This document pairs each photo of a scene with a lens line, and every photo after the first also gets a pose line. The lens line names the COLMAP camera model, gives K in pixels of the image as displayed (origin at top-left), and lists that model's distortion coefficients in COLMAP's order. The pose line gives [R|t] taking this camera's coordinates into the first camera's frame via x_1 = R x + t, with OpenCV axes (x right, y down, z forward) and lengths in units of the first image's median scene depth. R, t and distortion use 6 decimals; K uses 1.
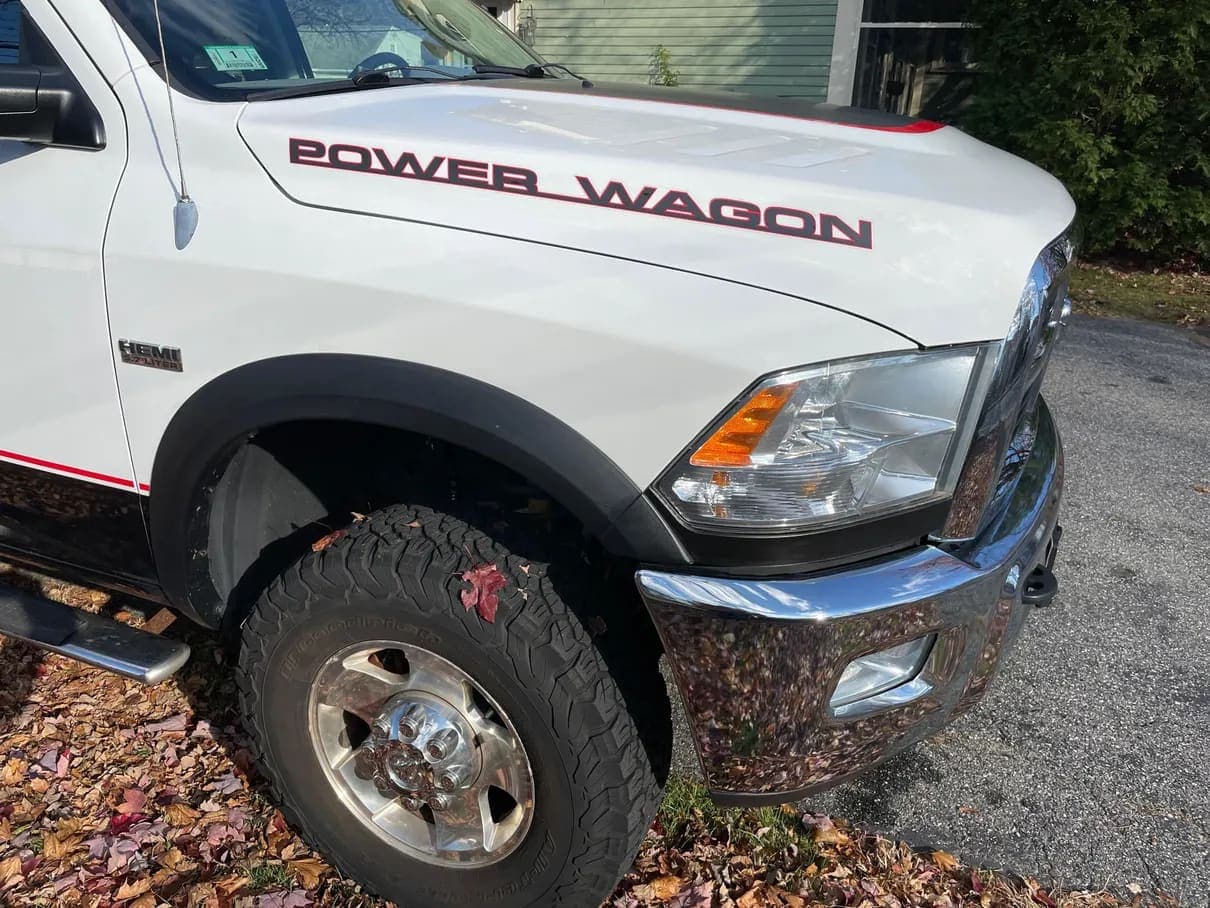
lens RADIAL K [[938.7, 0, 605.0], [0, 938.7, 454.0], [0, 0, 1]] dist [0.087928, -0.126142]
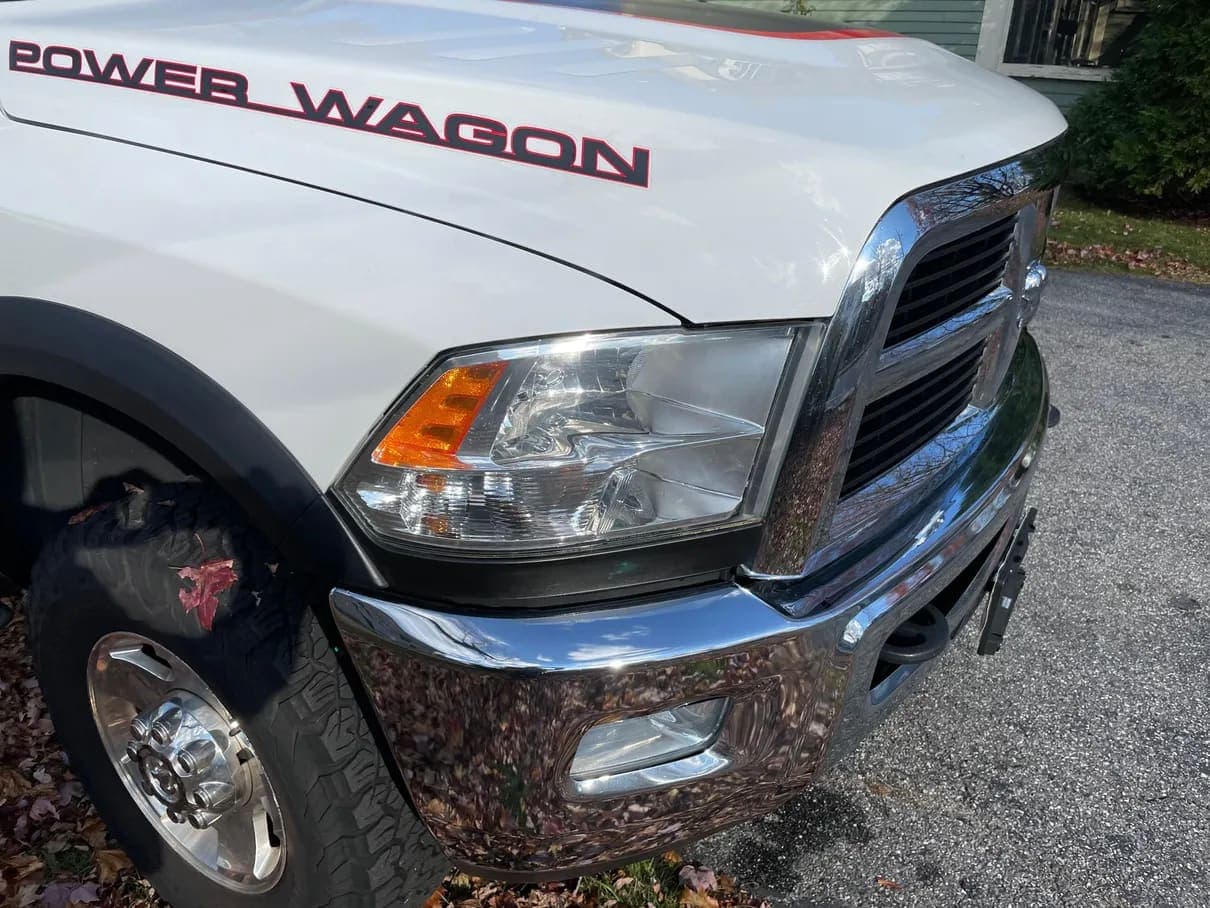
lens RADIAL K [[948.7, 0, 587.2], [0, 948.7, 460.0], [0, 0, 1]] dist [0.082630, -0.119051]
pose [[0.986425, 0.065959, -0.150381, 0.323231], [-0.057907, 0.996675, 0.057315, -0.038812], [0.153661, -0.047829, 0.986965, 0.218059]]
